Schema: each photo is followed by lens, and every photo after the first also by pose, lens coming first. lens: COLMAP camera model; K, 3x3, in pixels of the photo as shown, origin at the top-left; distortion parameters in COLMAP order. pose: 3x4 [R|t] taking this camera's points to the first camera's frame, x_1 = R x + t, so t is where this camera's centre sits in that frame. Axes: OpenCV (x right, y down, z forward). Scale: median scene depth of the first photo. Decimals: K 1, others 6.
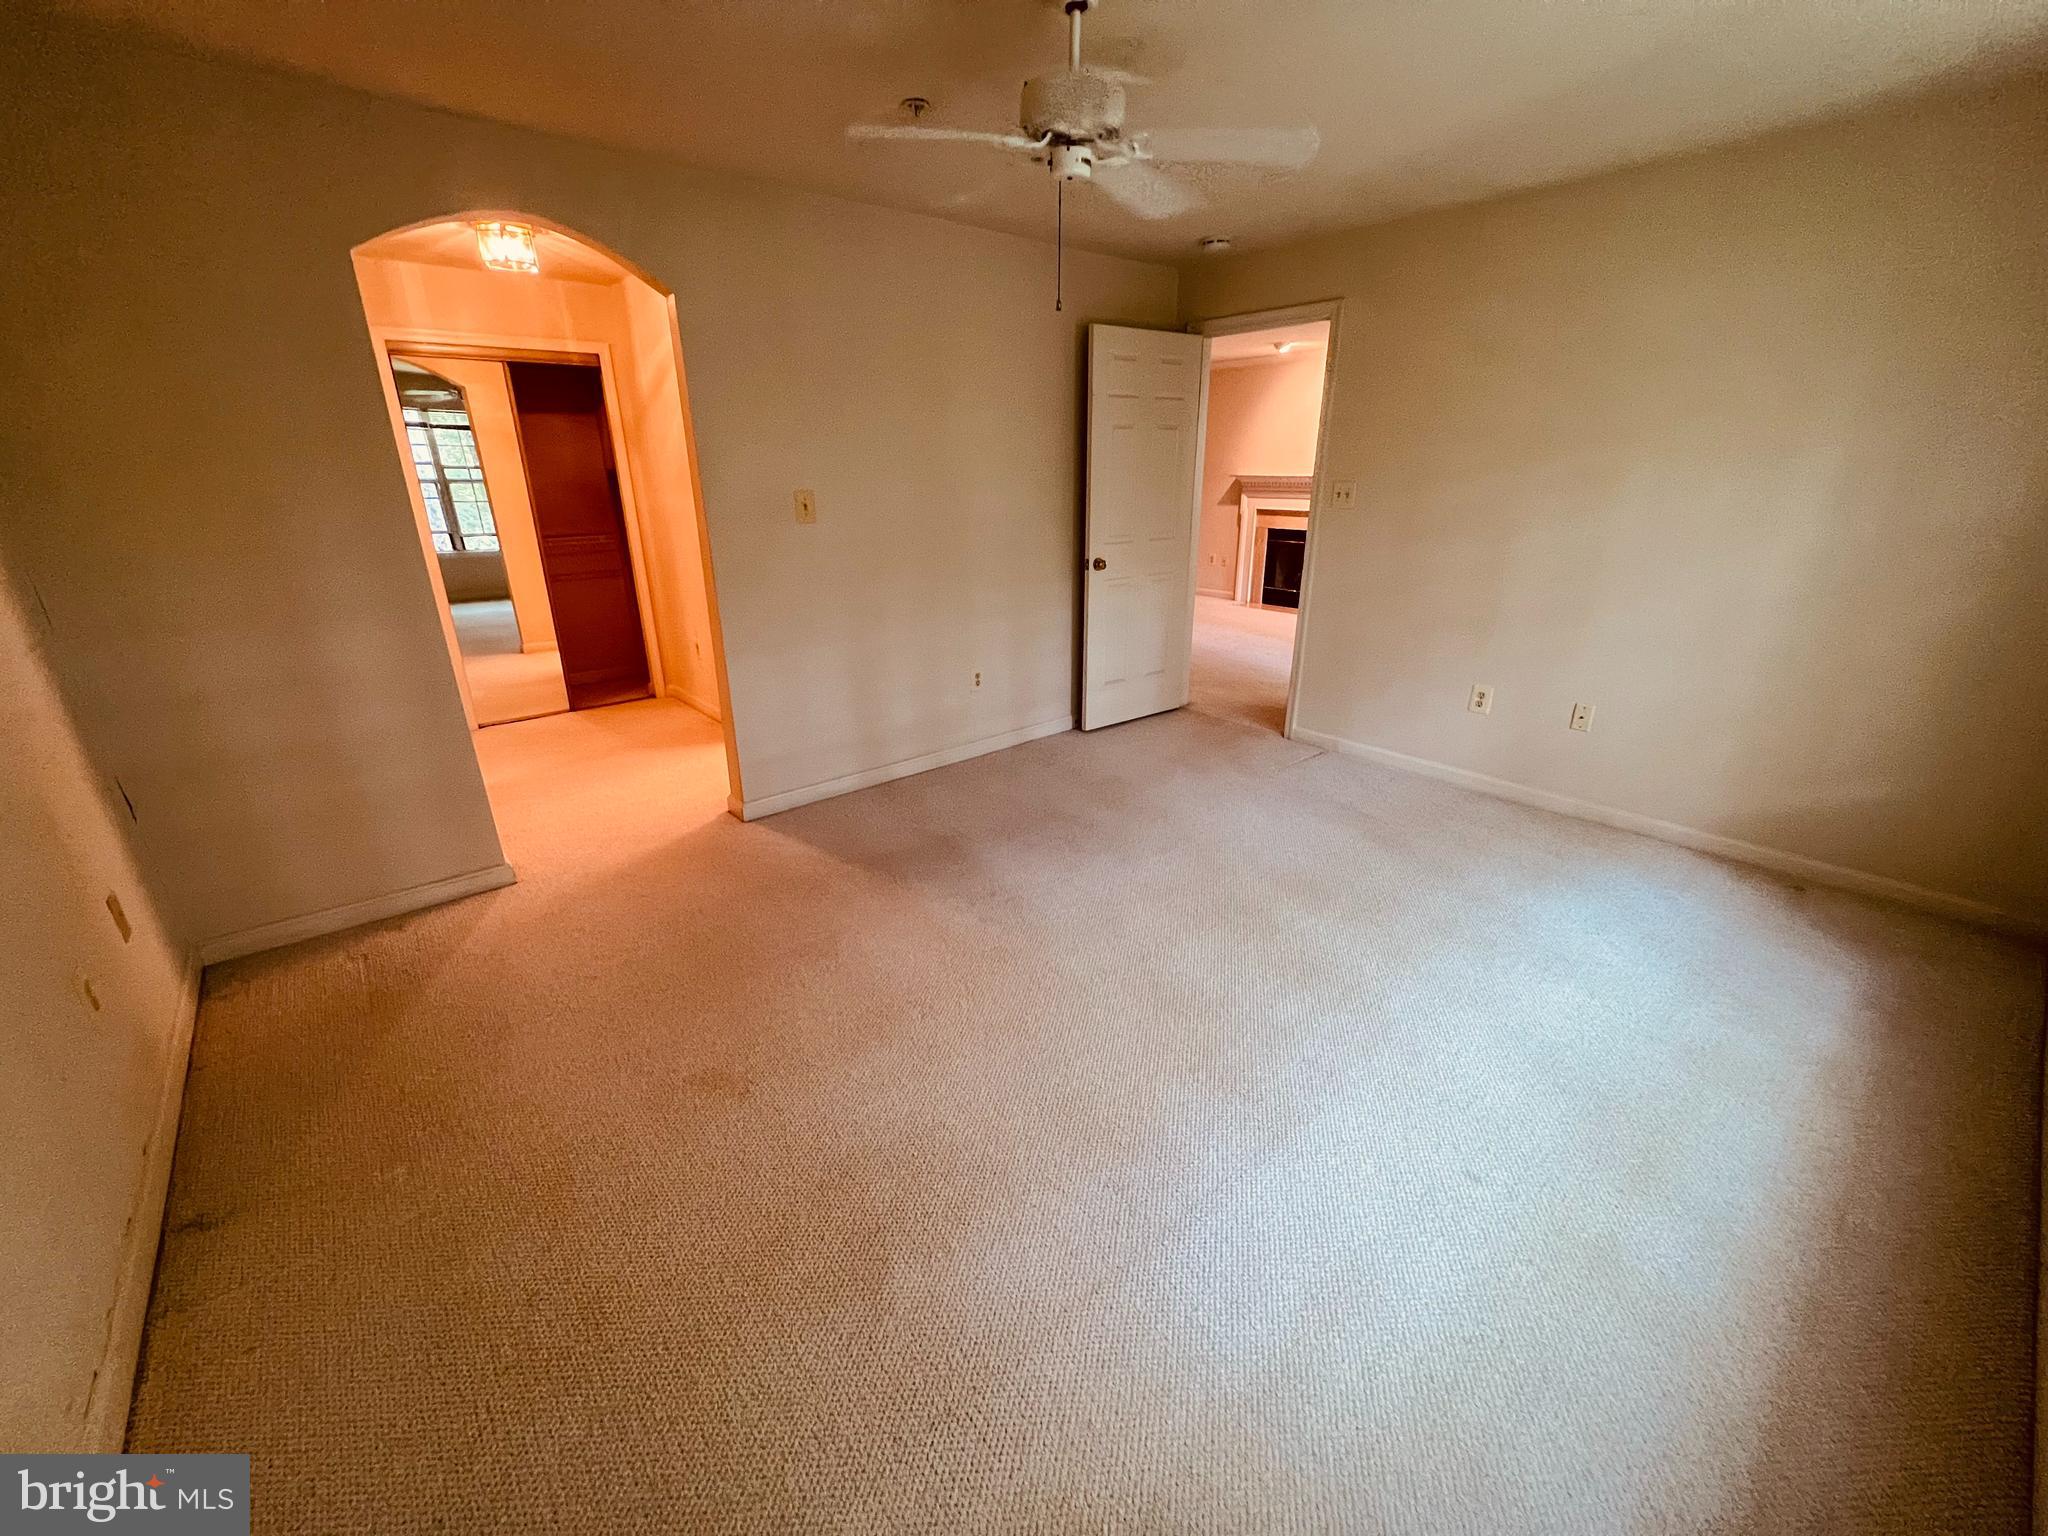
lens RADIAL K [[818.3, 0, 1025.5], [0, 818.3, 759.4], [0, 0, 1]] dist [-0.001047, 0.000263]
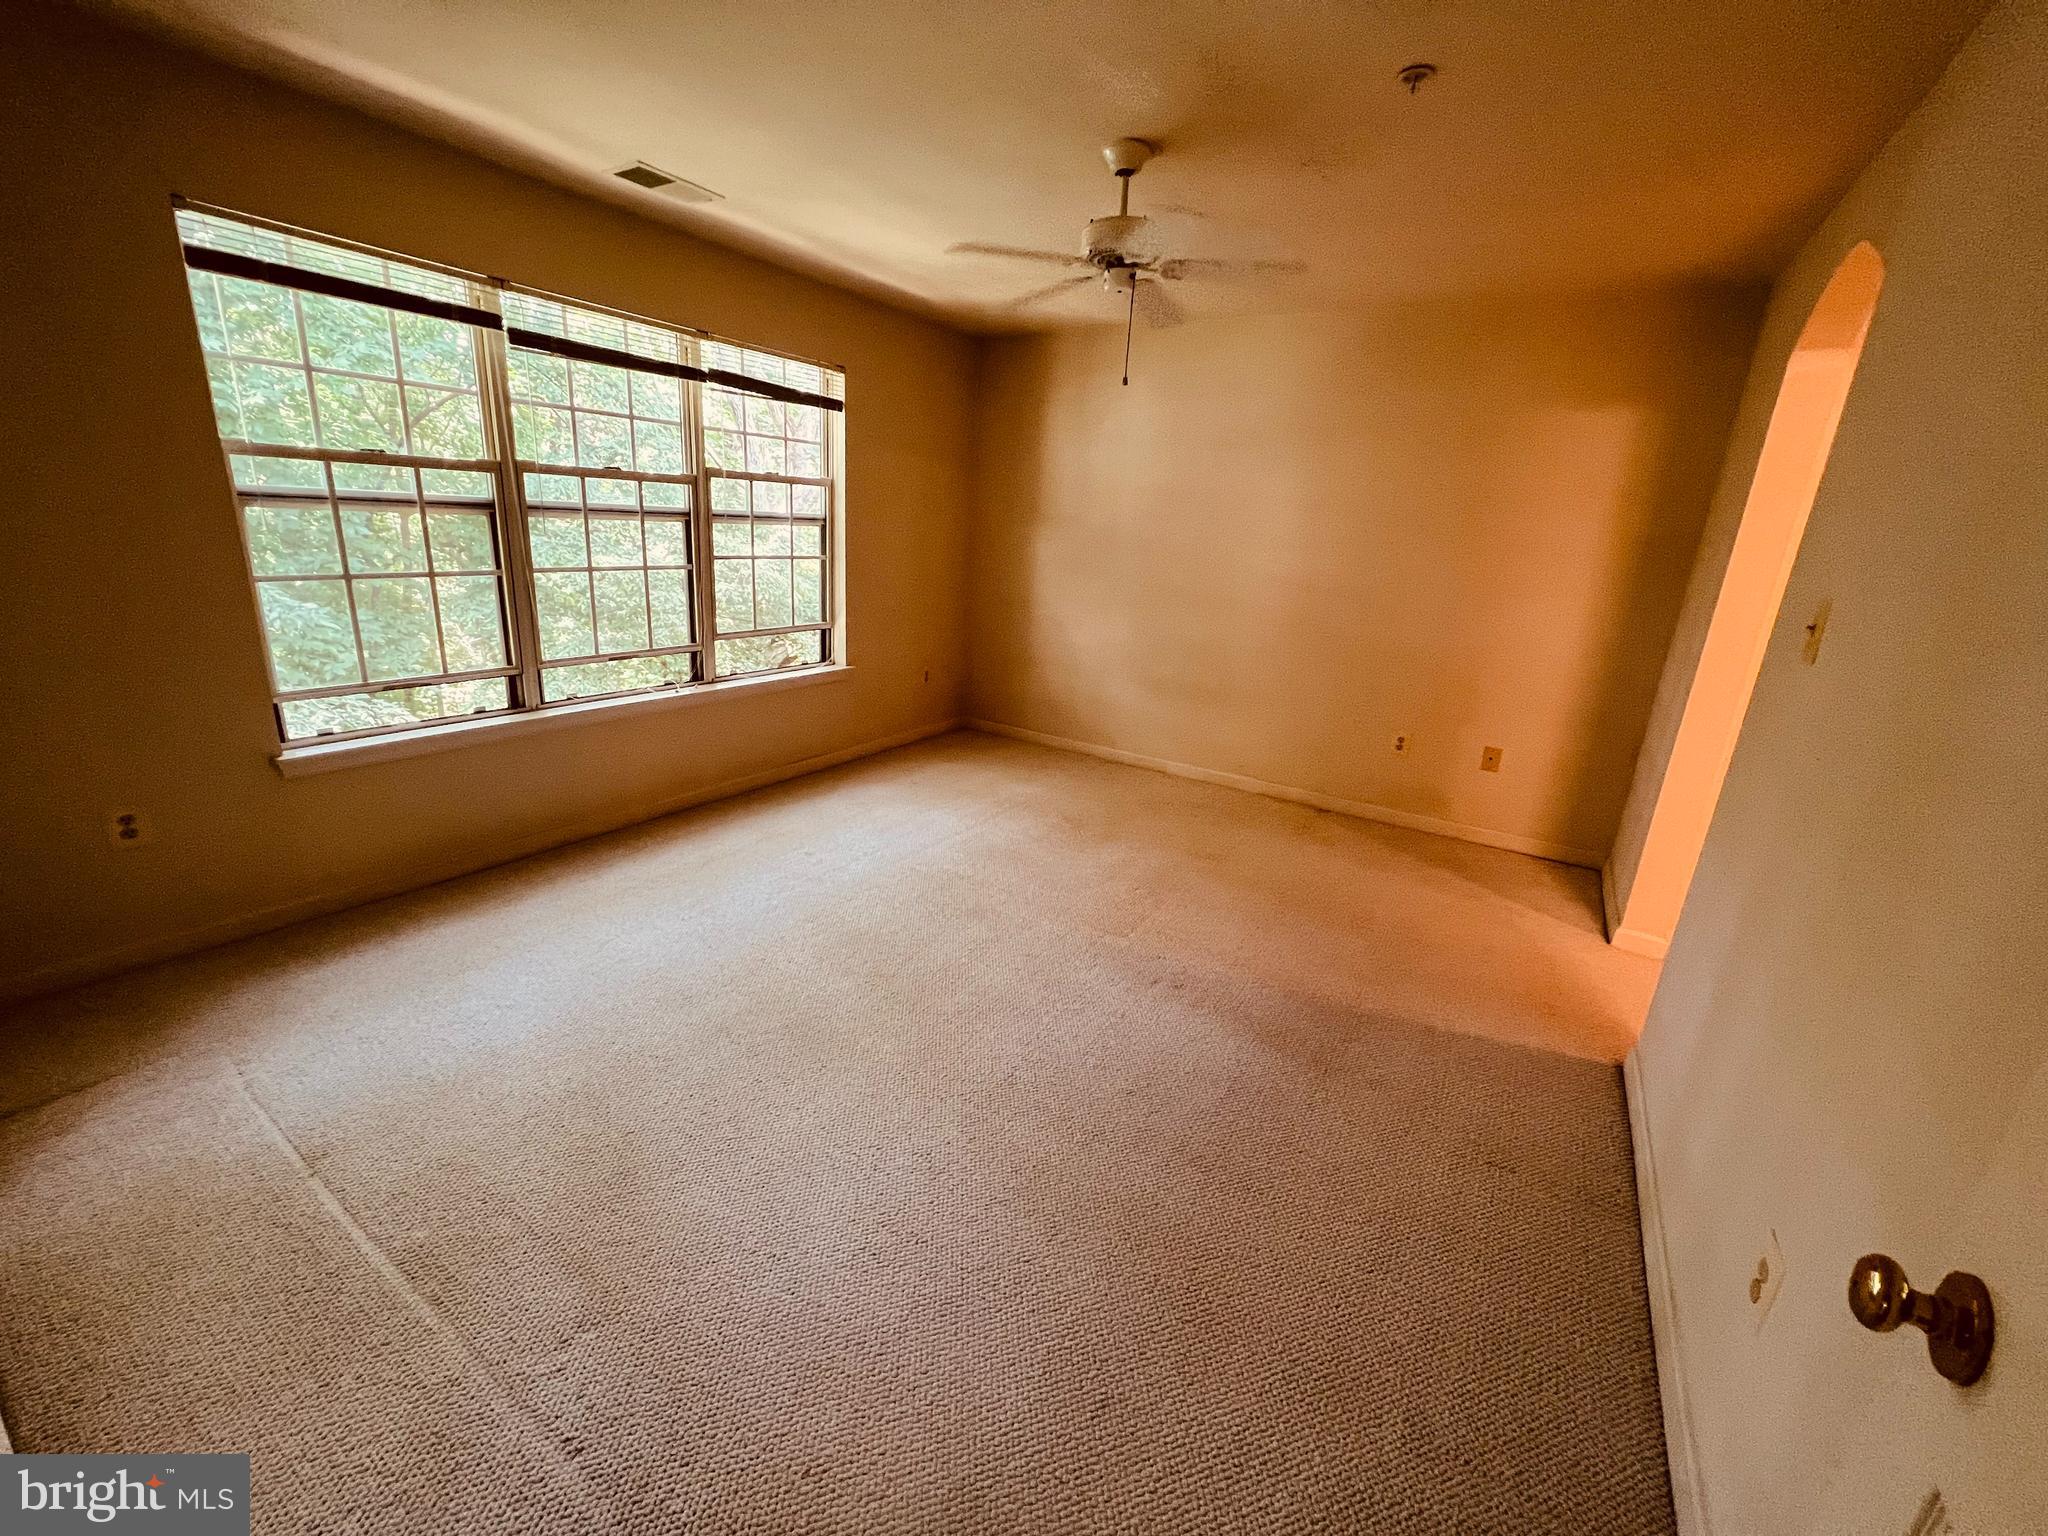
lens RADIAL K [[818.3, 0, 1013.7], [0, 818.3, 769.0], [0, 0, 1]] dist [-0.001047, 0.000263]
pose [[-0.953176, 0.041361, -0.299573, 0.402074], [-0.151103, 0.792946, 0.590258, -0.539189], [0.261960, 0.607886, -0.749568, 1.512773]]
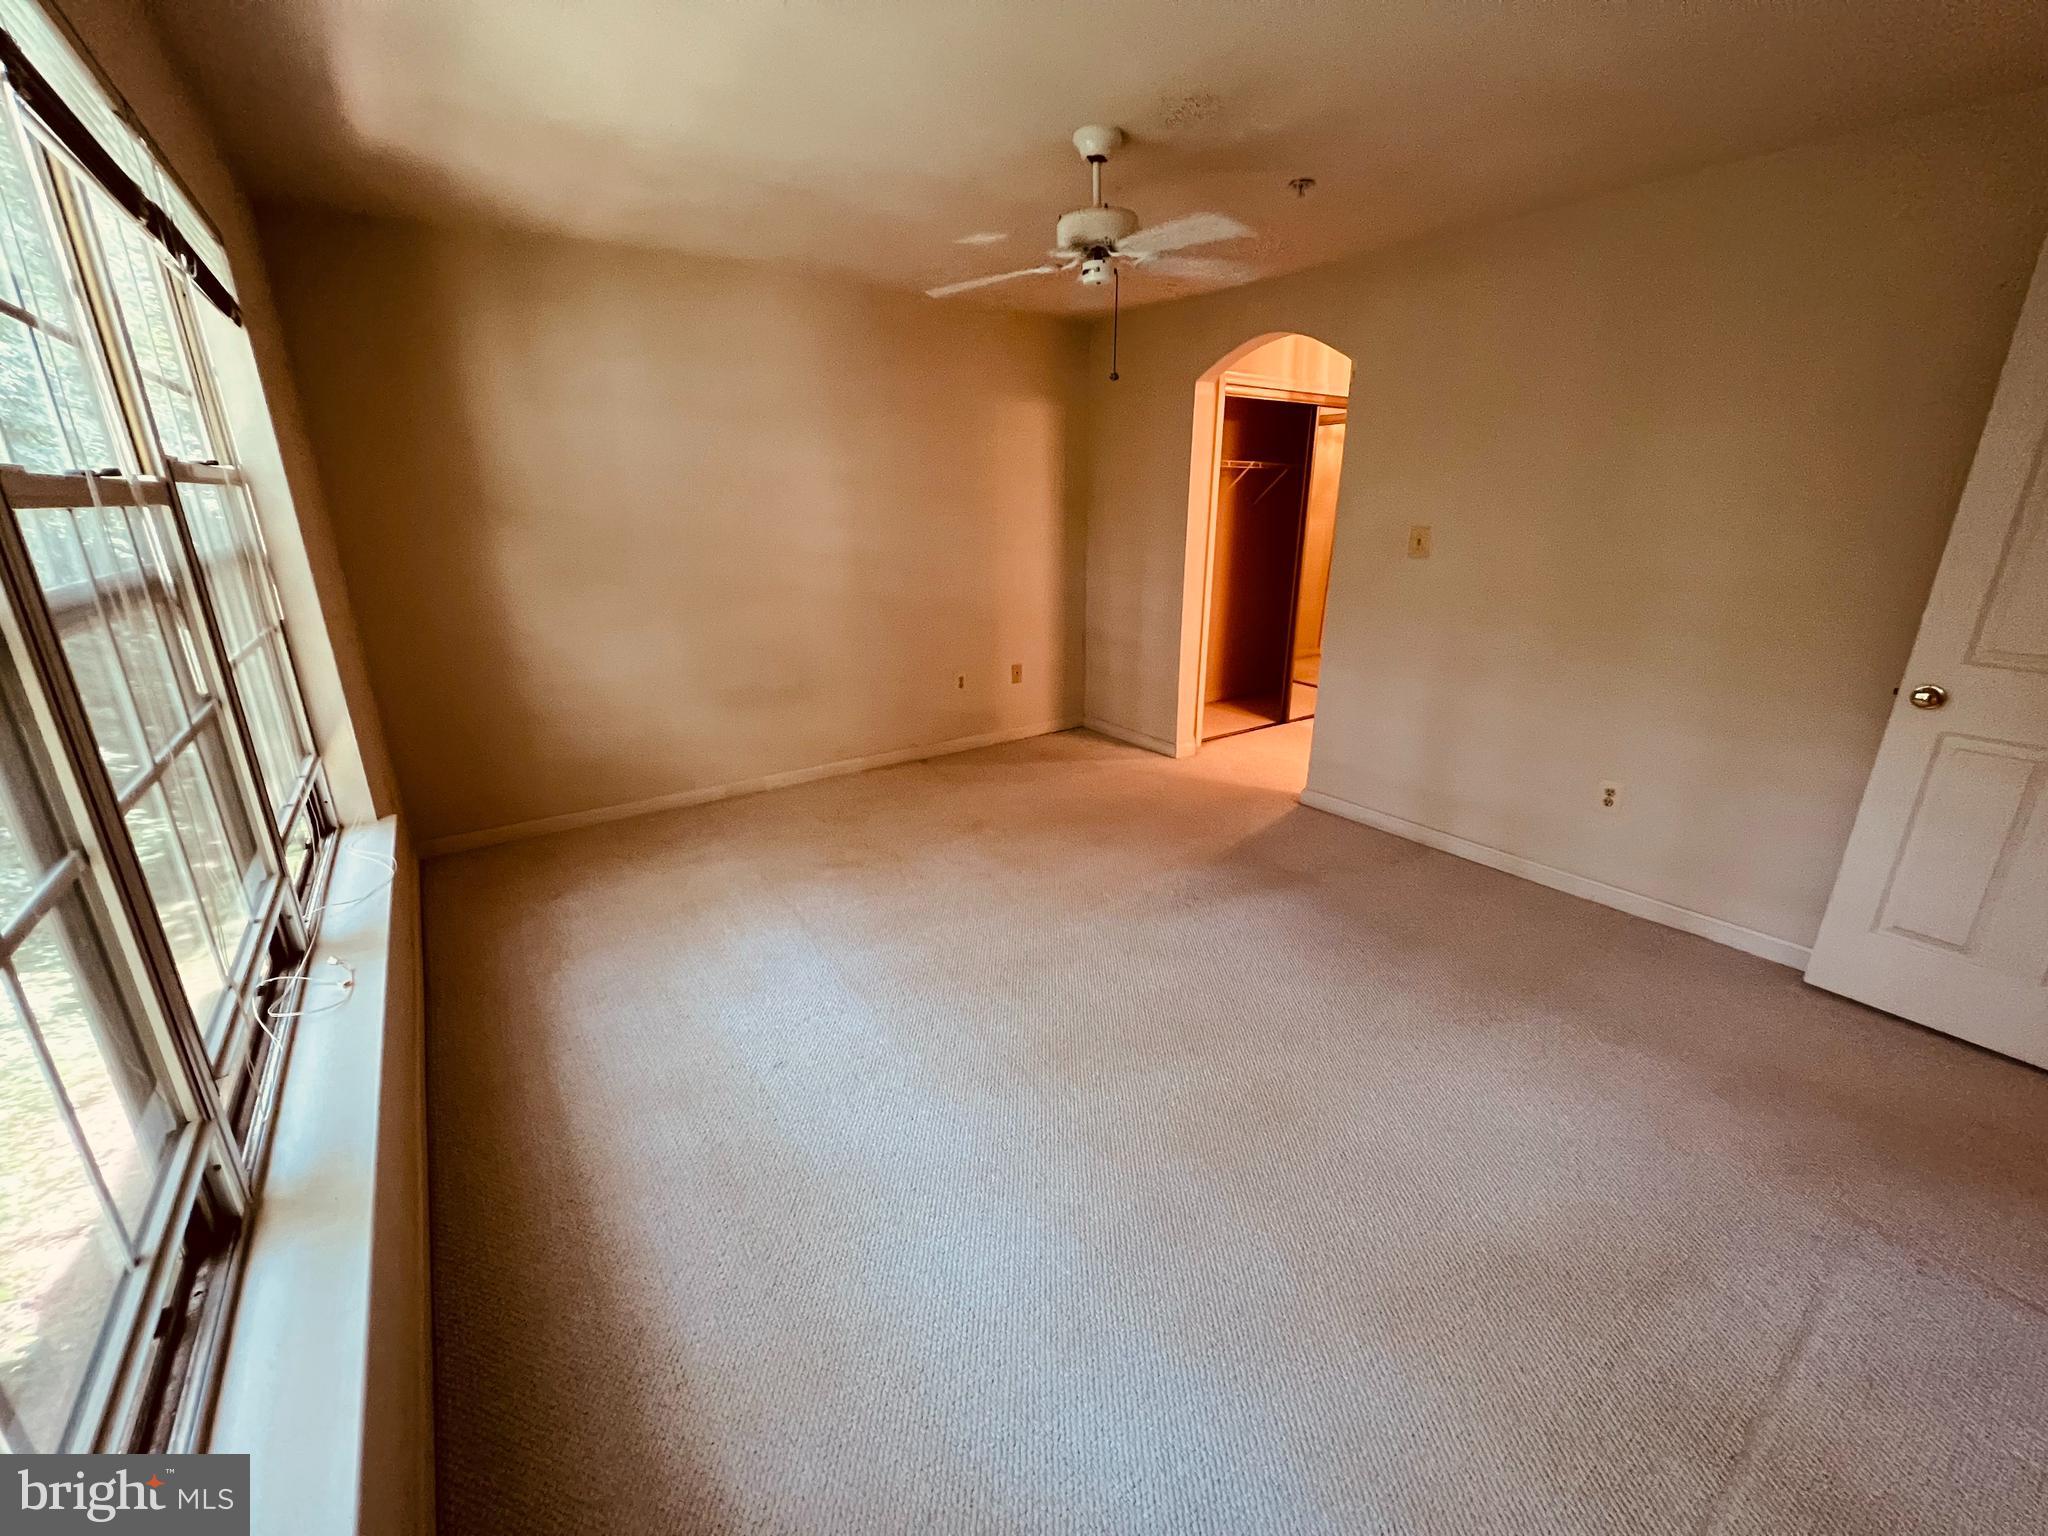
lens RADIAL K [[818.3, 0, 1024.7], [0, 818.3, 764.1], [0, 0, 1]] dist [-0.001047, 0.000263]
pose [[-0.072726, 0.315265, -0.946213, 0.959316], [-0.339073, 0.884399, 0.320730, -0.265354], [0.937945, 0.344161, 0.042579, 0.696960]]
